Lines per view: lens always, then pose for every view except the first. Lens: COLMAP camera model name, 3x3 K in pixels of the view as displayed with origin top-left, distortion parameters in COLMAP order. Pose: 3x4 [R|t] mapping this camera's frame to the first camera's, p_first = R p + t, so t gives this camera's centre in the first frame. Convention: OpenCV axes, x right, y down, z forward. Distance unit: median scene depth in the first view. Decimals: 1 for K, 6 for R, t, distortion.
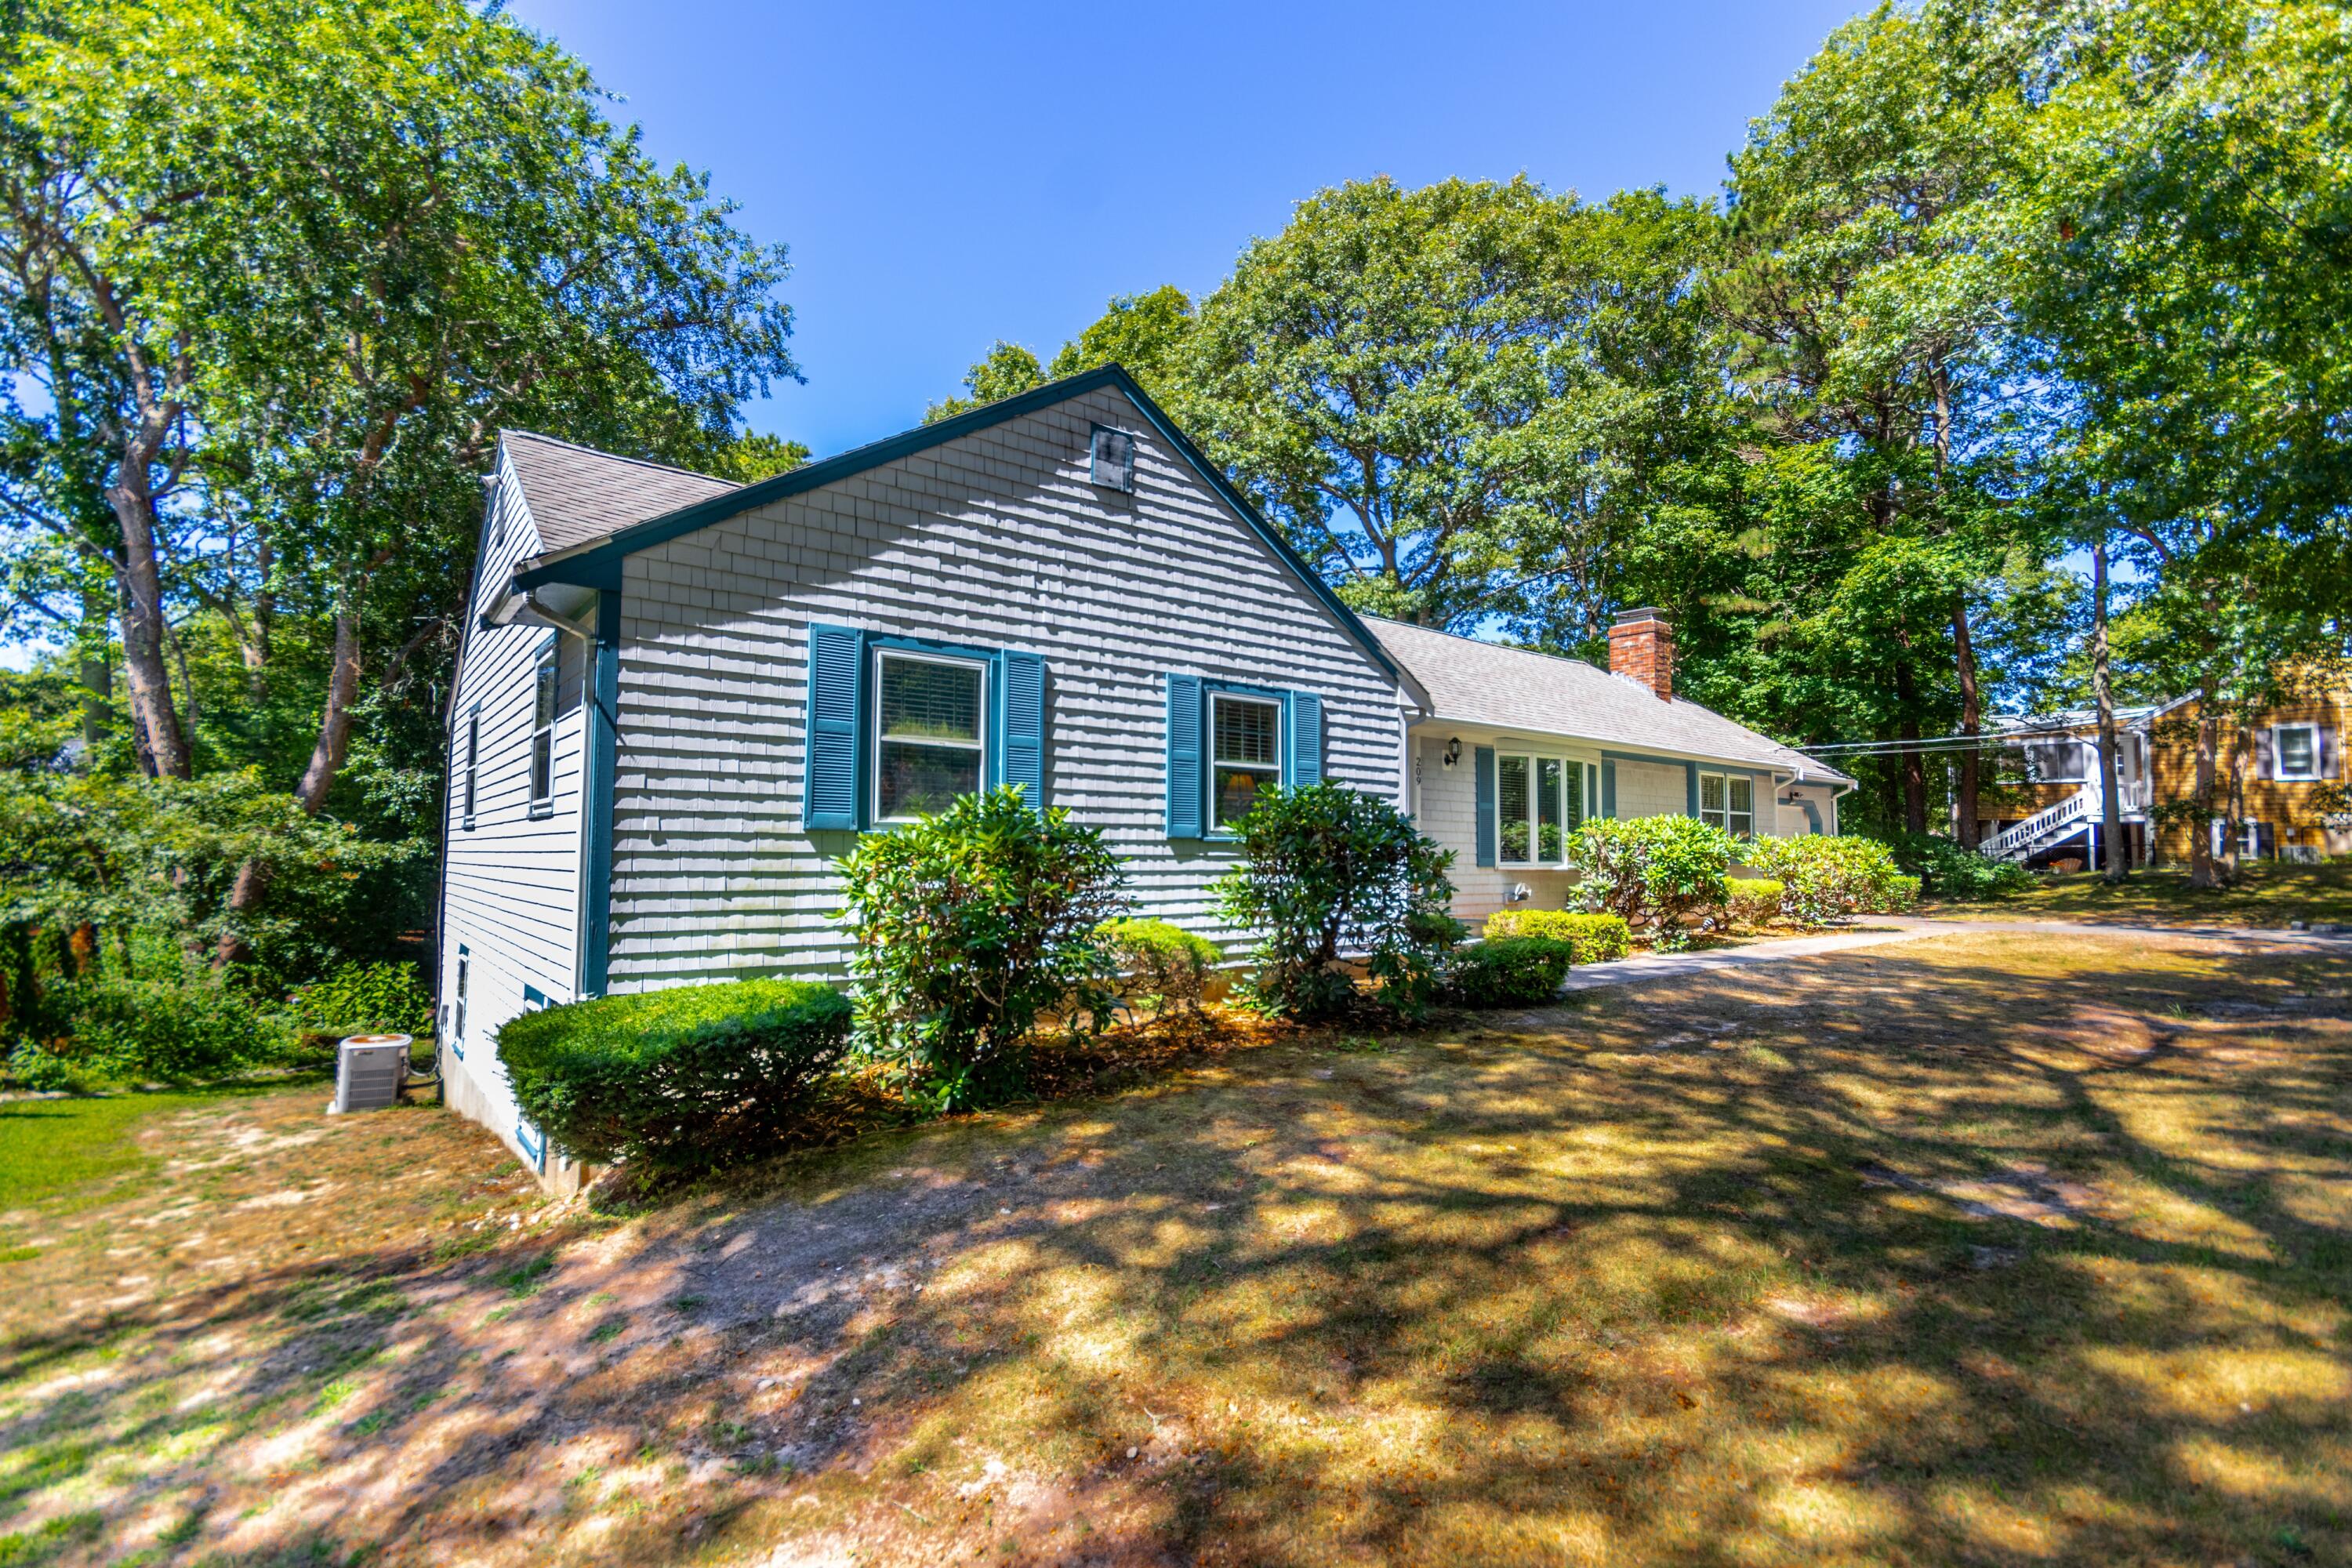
lens RADIAL K [[1088.4, 0, 1191.8], [0, 1088.4, 791.9], [0, 0, 1]] dist [-0.000739, 0.000437]
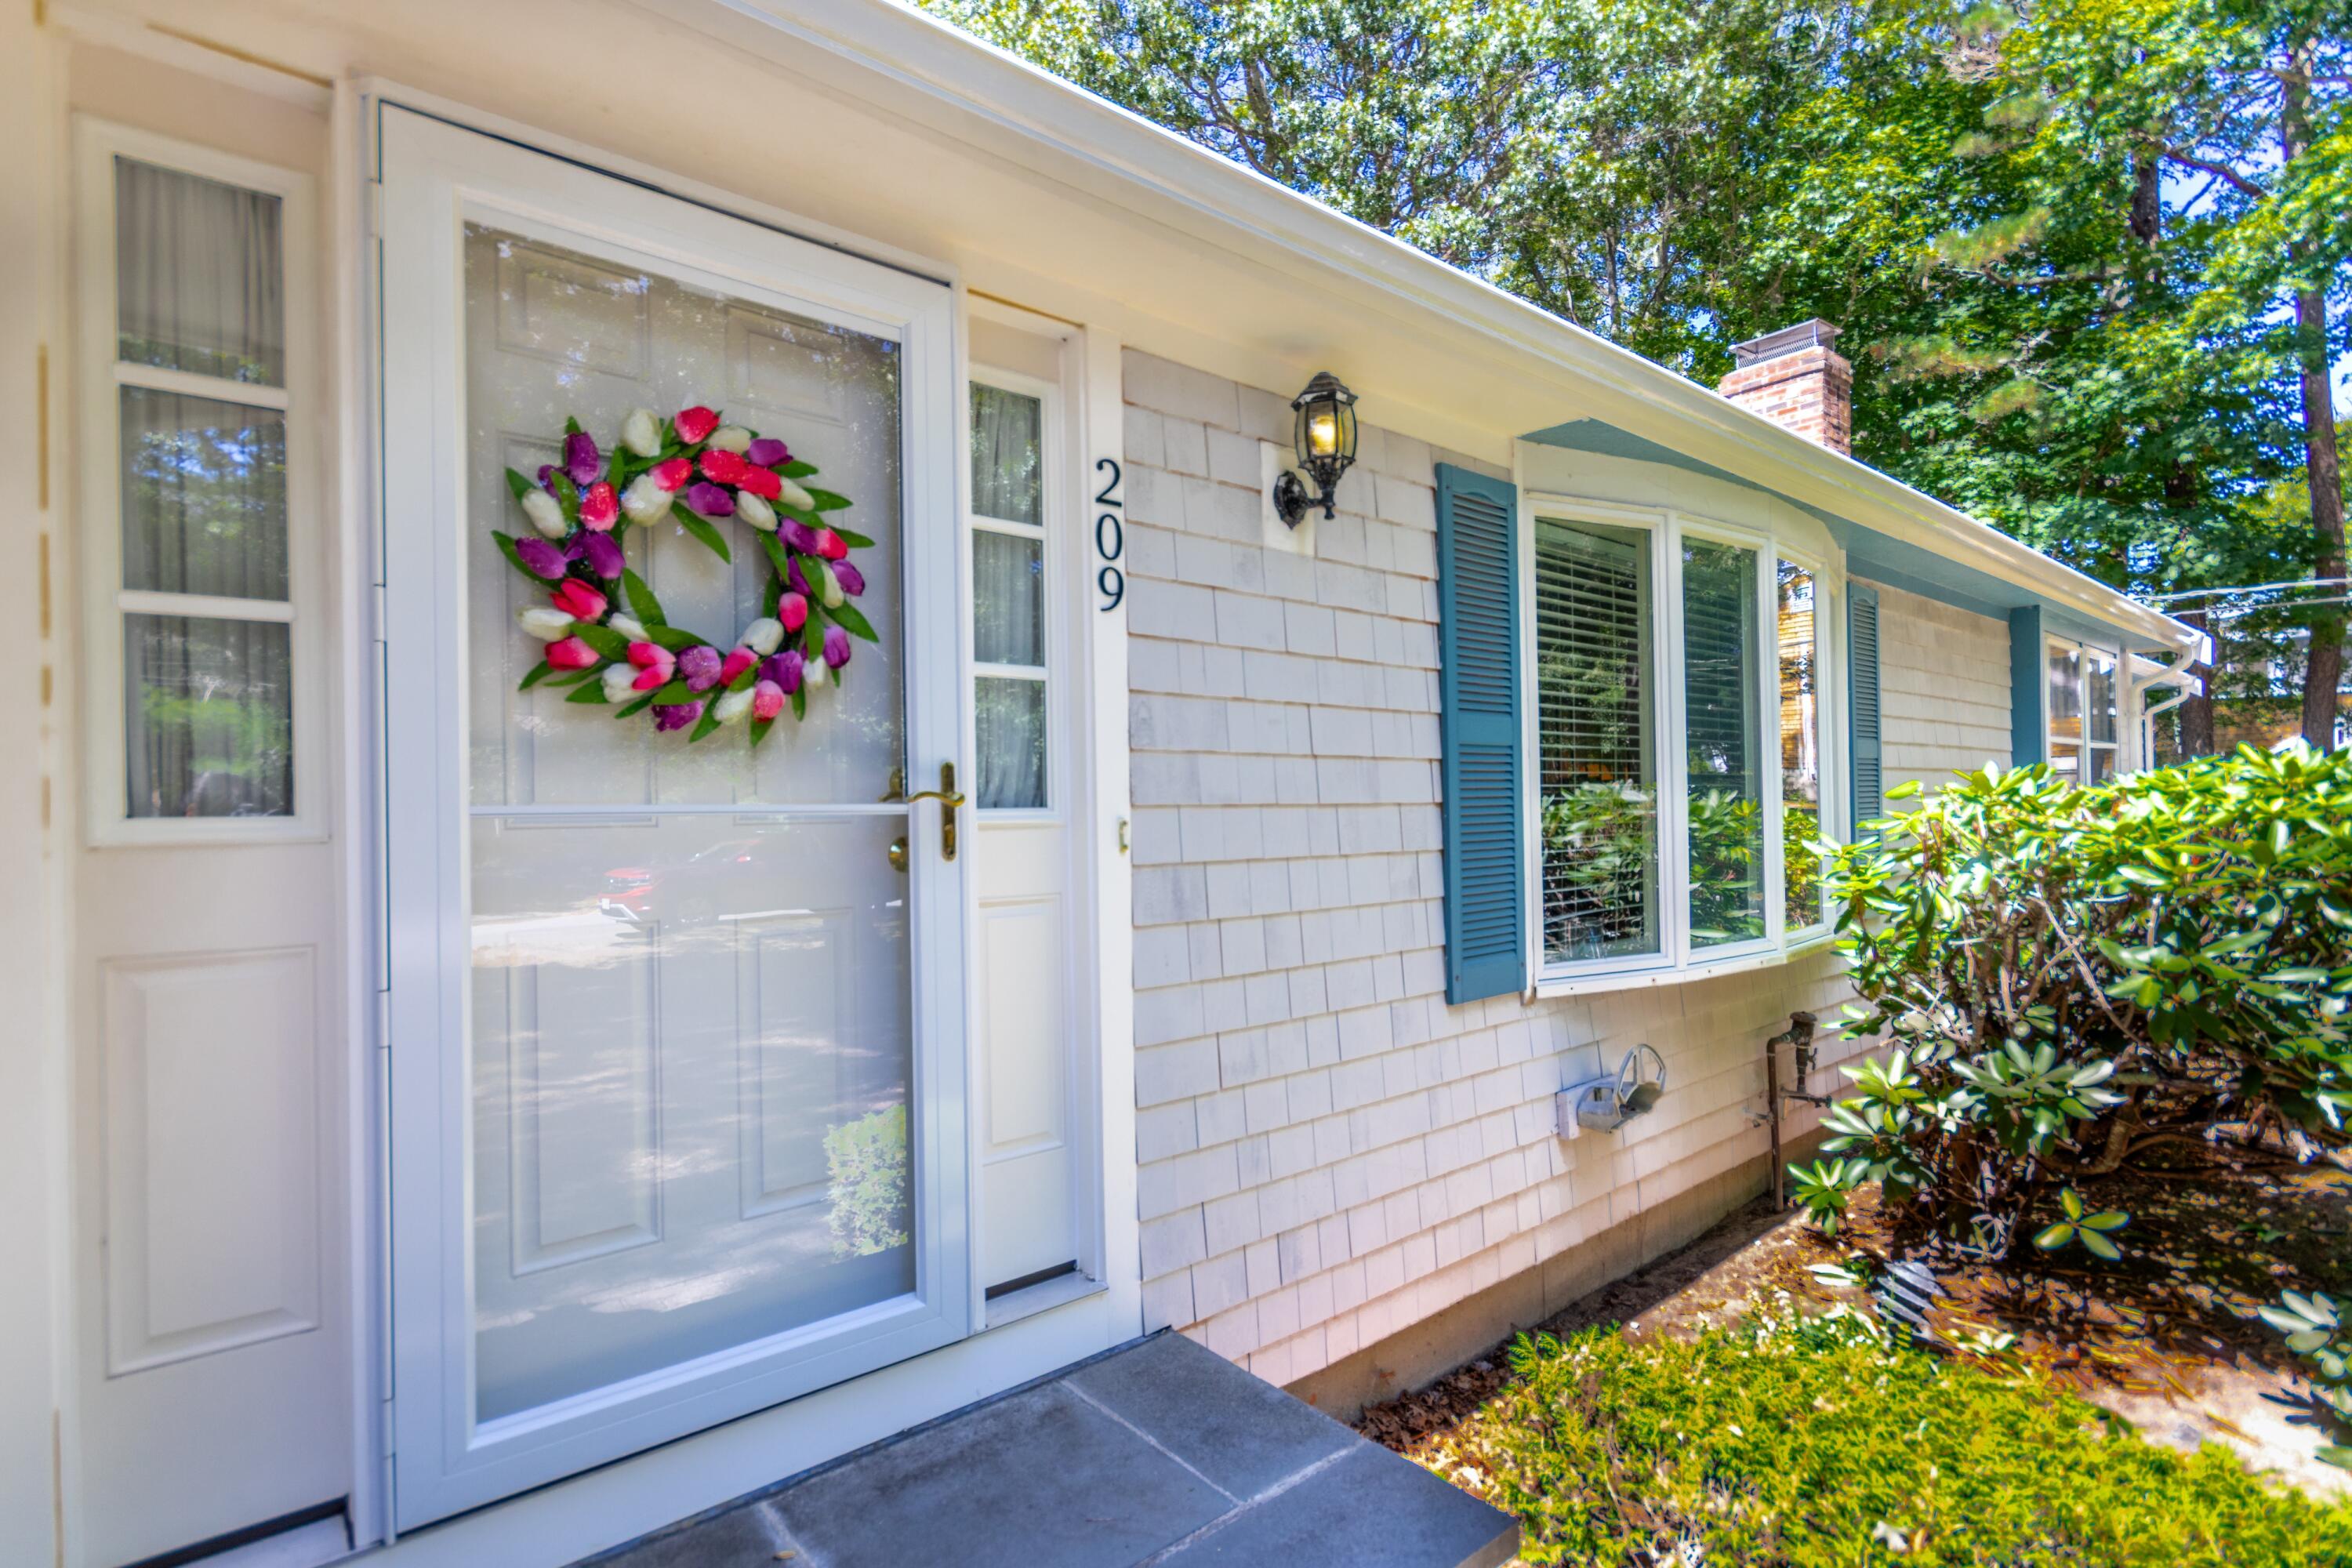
lens RADIAL K [[1096.7, 0, 1200.0], [0, 1096.7, 788.6], [0, 0, 1]] dist [0.011117, 0.000551]
pose [[0.999575, -0.022115, 0.018998, 0.322928], [0.021242, 0.998763, 0.044958, 0.021562], [-0.019969, -0.044535, 0.998808, 1.211258]]
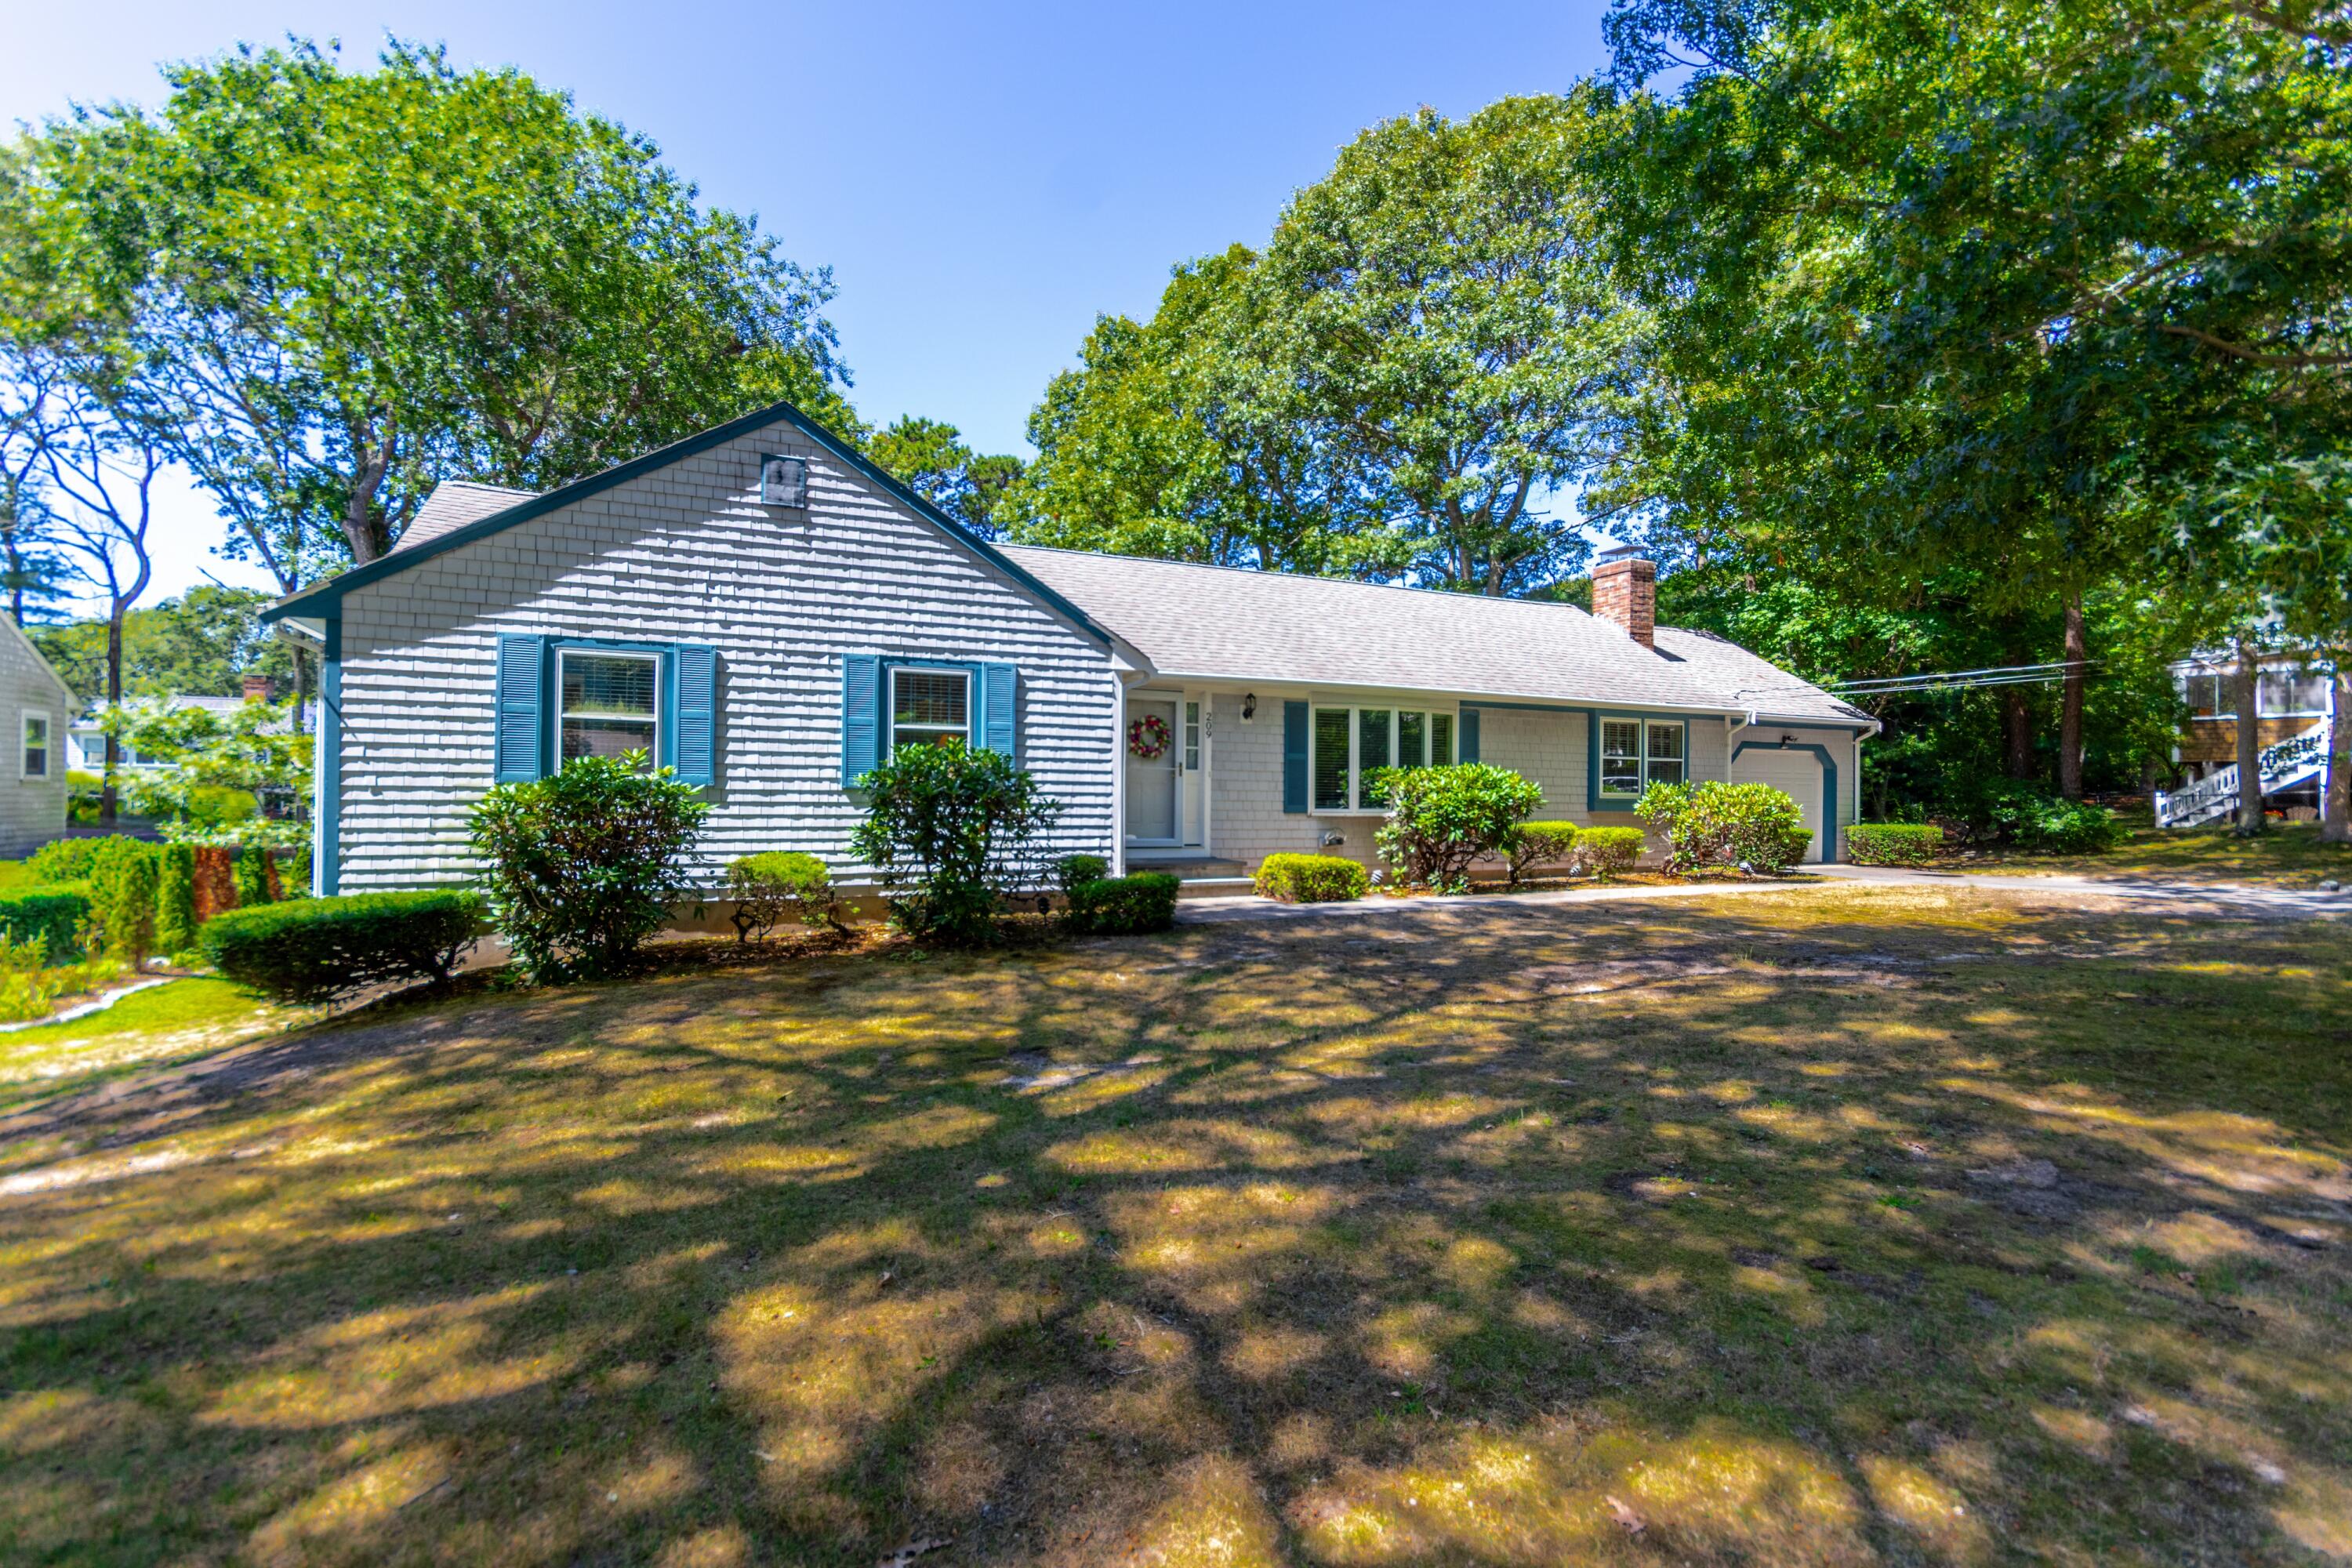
lens RADIAL K [[1096.7, 0, 1200.0], [0, 1096.7, 788.6], [0, 0, 1]] dist [0.011117, 0.000551]
pose [[0.966991, -0.001119, -0.254808, 0.710308], [0.013275, 0.998854, 0.045990, -0.009749], [0.254465, -0.047855, 0.965897, -0.100719]]
